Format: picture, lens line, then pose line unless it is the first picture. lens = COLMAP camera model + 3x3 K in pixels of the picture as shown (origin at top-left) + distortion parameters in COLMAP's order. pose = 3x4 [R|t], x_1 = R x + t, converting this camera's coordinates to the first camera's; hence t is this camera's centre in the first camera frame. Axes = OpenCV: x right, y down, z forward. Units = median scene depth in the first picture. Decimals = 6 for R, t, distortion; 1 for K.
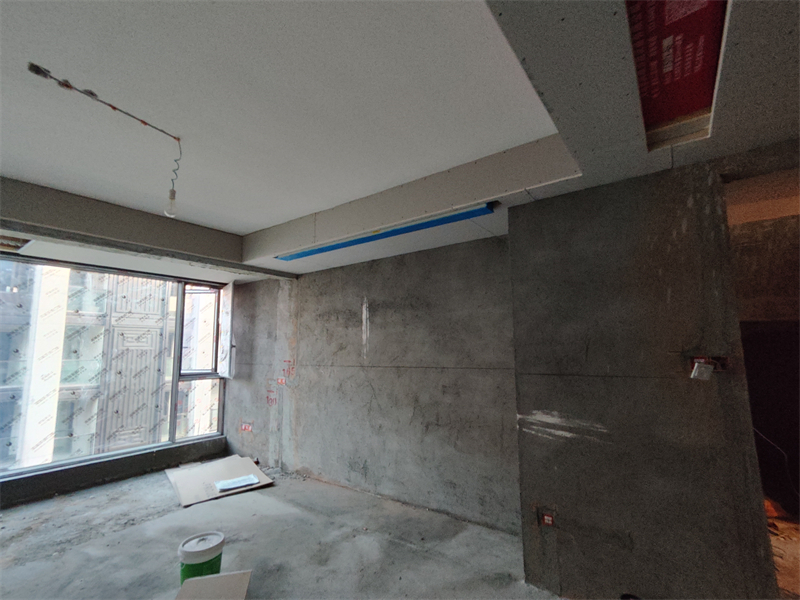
lens RADIAL K [[363.2, 0, 402.1], [0, 363.2, 310.5], [0, 0, 1]] dist [0.003533, 0.000906]
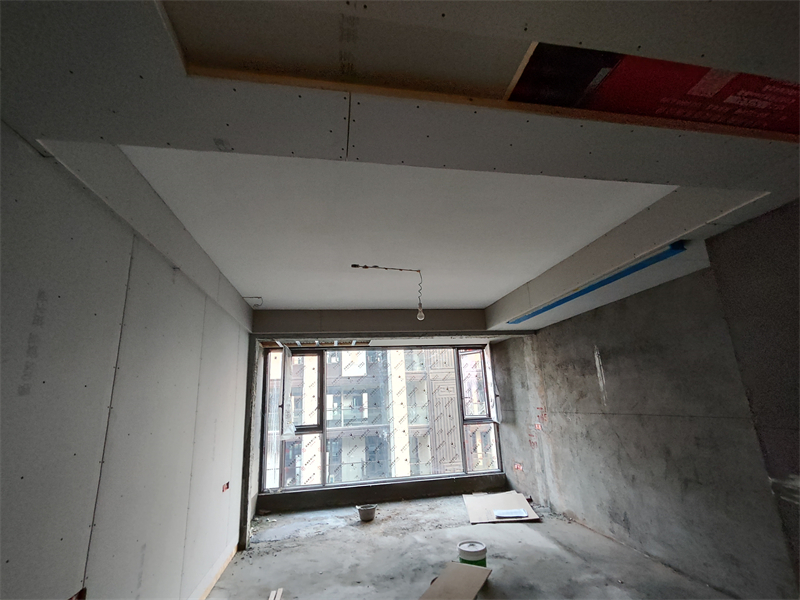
lens RADIAL K [[353.8, 0, 404.3], [0, 353.8, 317.3], [0, 0, 1]] dist [0.000483, 0.009452]
pose [[0.721207, -0.186409, -0.667168, 0.193747], [0.119097, 0.982139, -0.145670, -0.031714], [0.682405, 0.025601, 0.730526, -0.106245]]
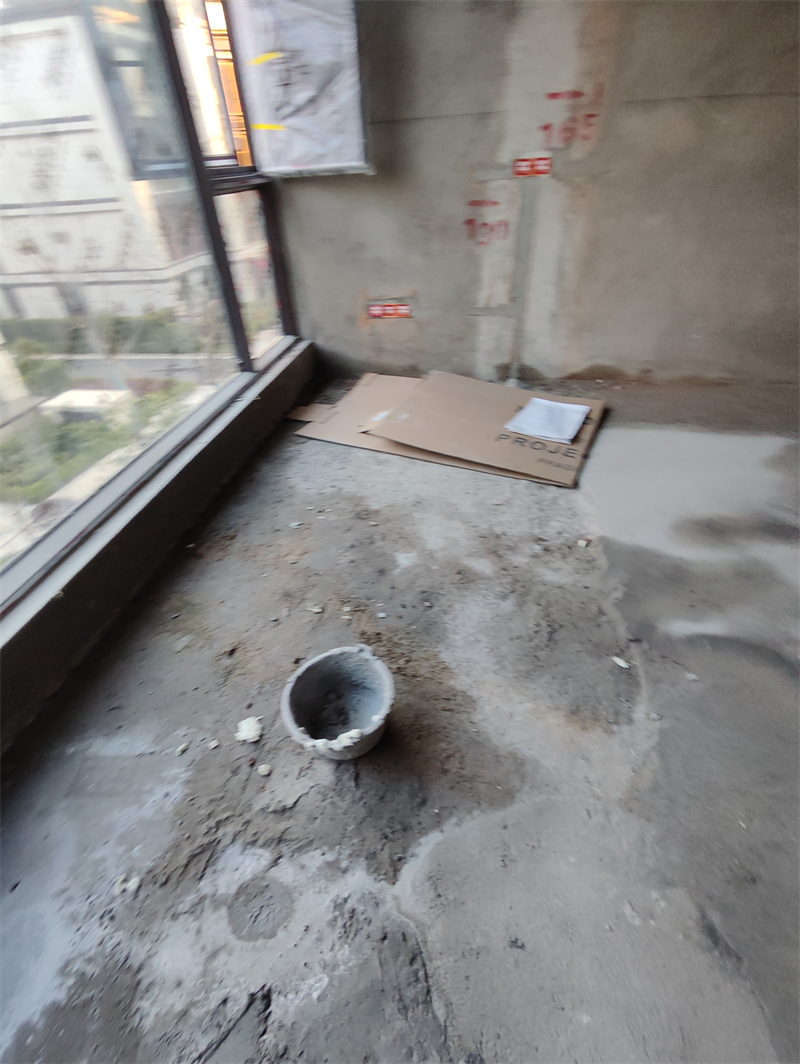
lens RADIAL K [[483.1, 0, 385.1], [0, 483.1, 533.2], [0, 0, 1]] dist [0.003533, 0.000906]
pose [[0.908749, -0.288805, 0.301277, -0.883938], [-0.002378, 0.718296, 0.695734, 0.139953], [-0.417337, -0.632964, 0.652064, 0.580418]]
